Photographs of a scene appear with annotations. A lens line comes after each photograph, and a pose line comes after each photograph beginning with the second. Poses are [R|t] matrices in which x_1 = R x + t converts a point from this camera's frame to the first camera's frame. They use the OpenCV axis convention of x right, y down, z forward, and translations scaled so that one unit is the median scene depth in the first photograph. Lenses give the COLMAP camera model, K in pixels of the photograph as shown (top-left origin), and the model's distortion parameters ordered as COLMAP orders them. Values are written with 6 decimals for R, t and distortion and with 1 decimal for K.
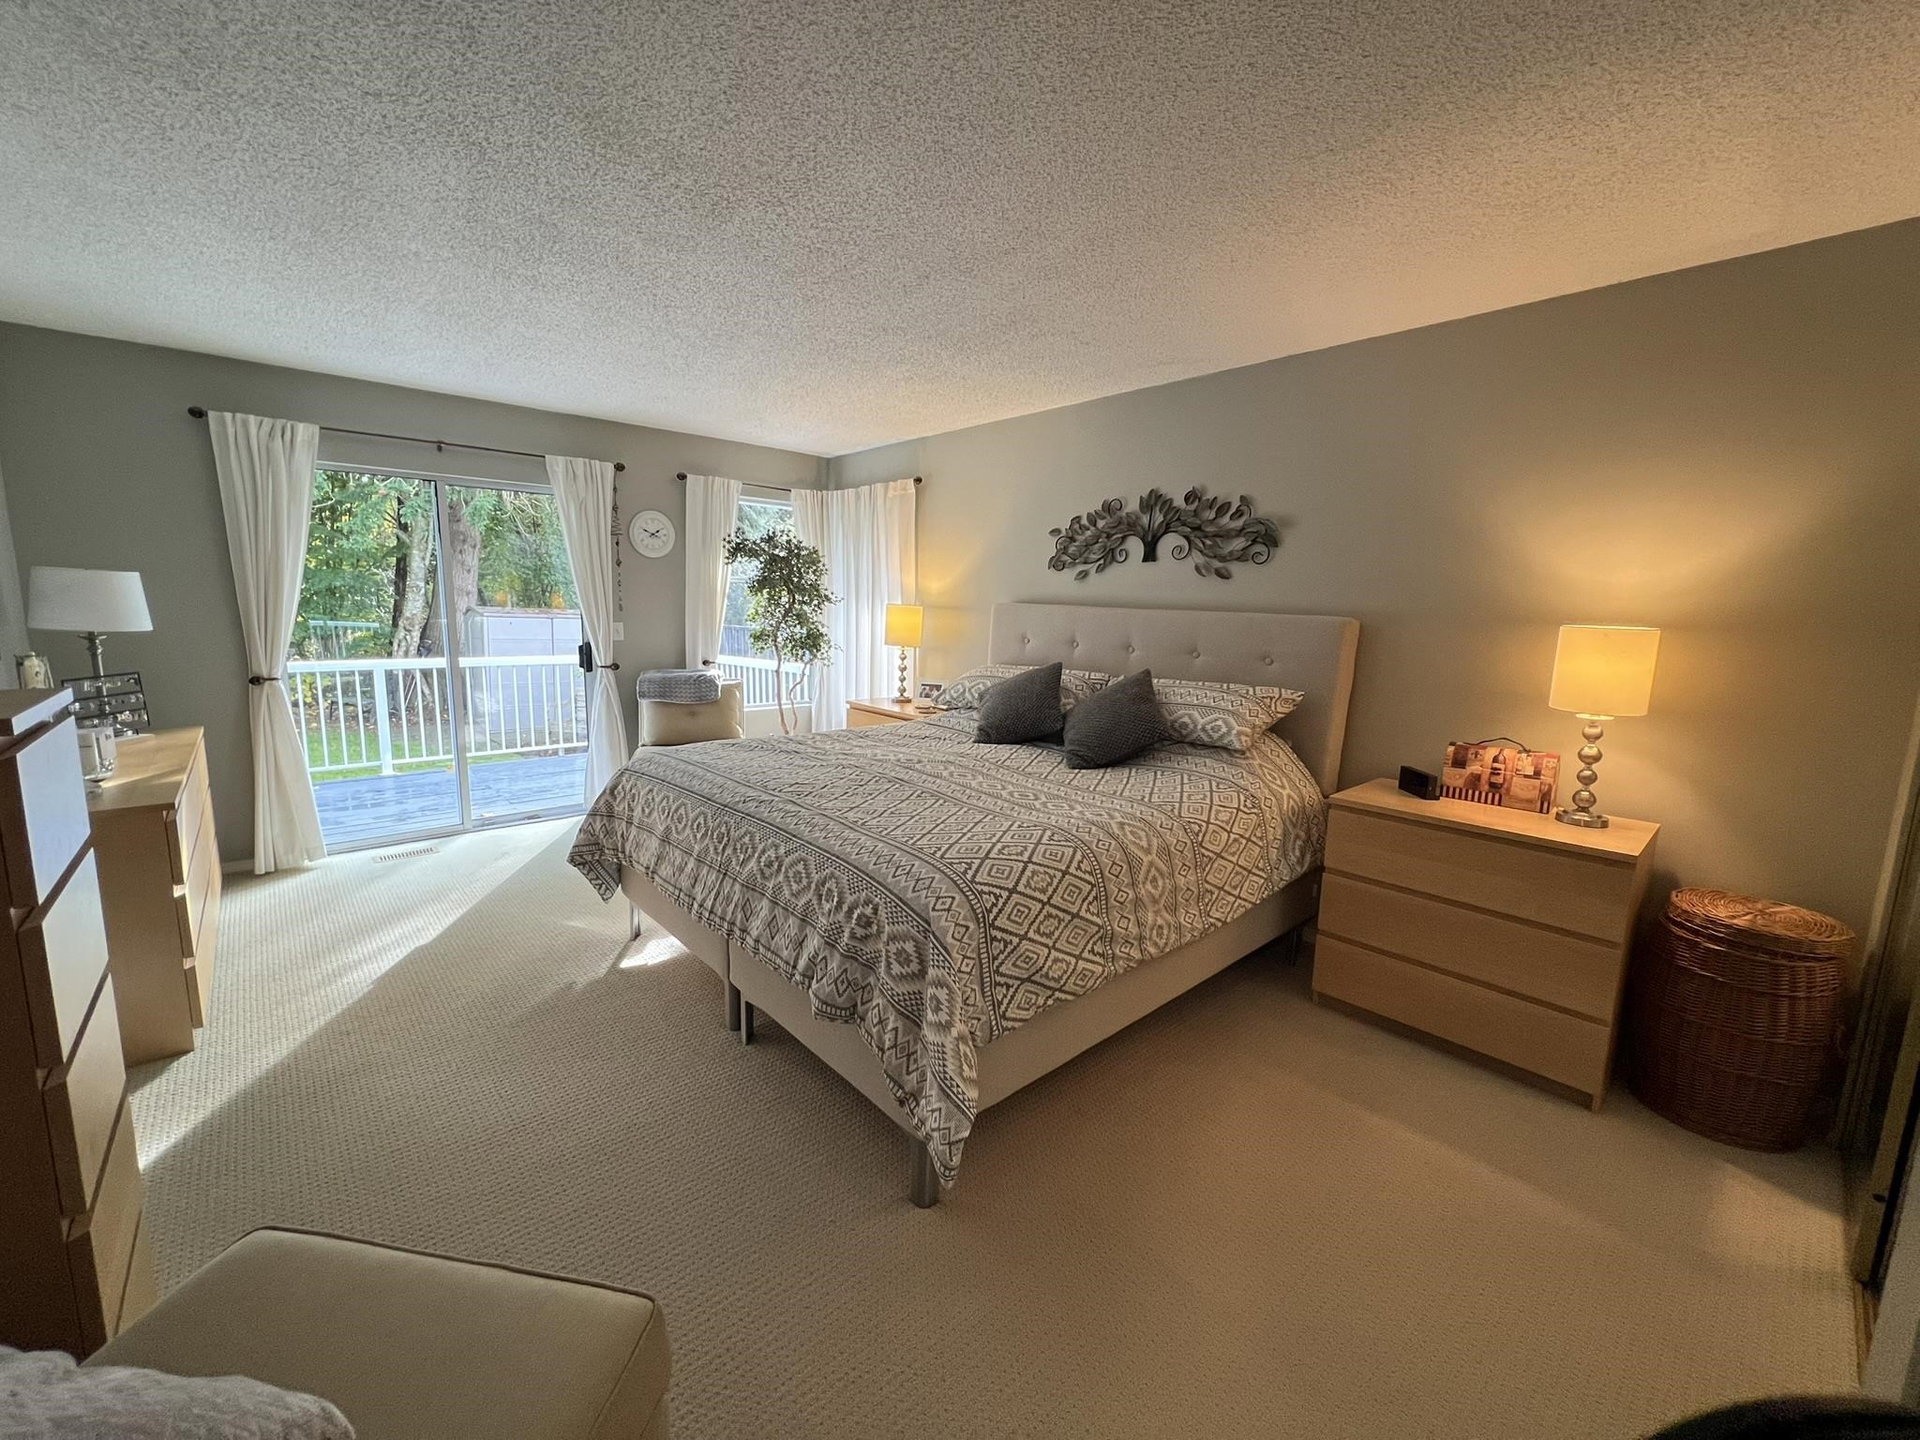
lens RADIAL K [[763.7, 0, 958.4], [0, 763.7, 728.1], [0, 0, 1]] dist [-0.001084, 0.000099]
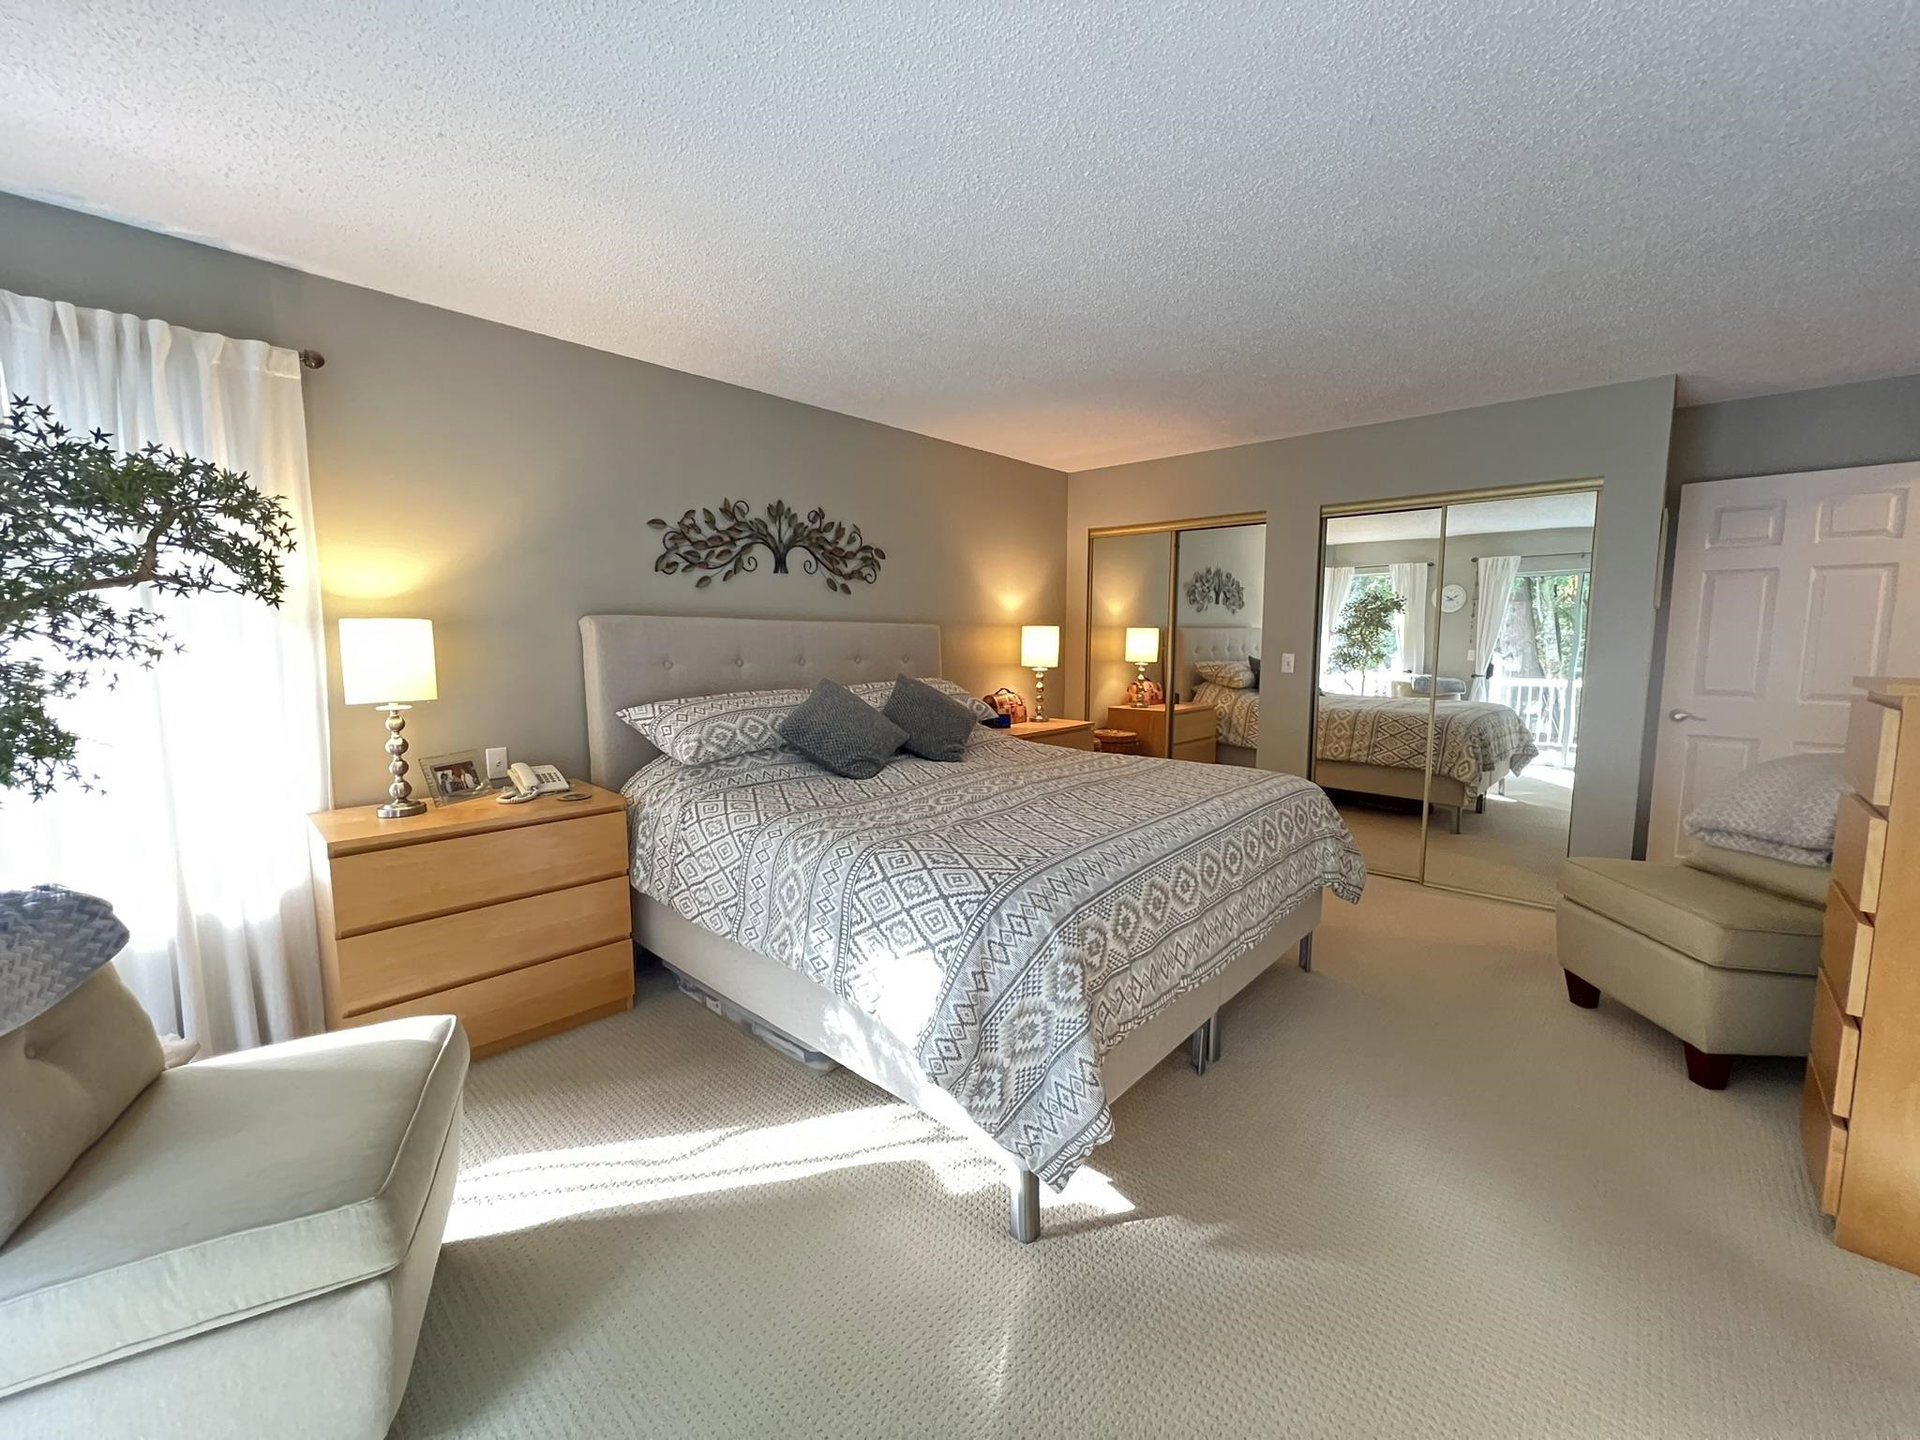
lens RADIAL K [[763.7, 0, 958.3], [0, 763.7, 708.9], [0, 0, 1]] dist [-0.001084, 0.000099]
pose [[-0.088681, -0.138881, 0.986330, -0.776673], [0.145148, 0.977860, 0.150739, -0.162260], [-0.985428, 0.156532, -0.066559, 0.872736]]
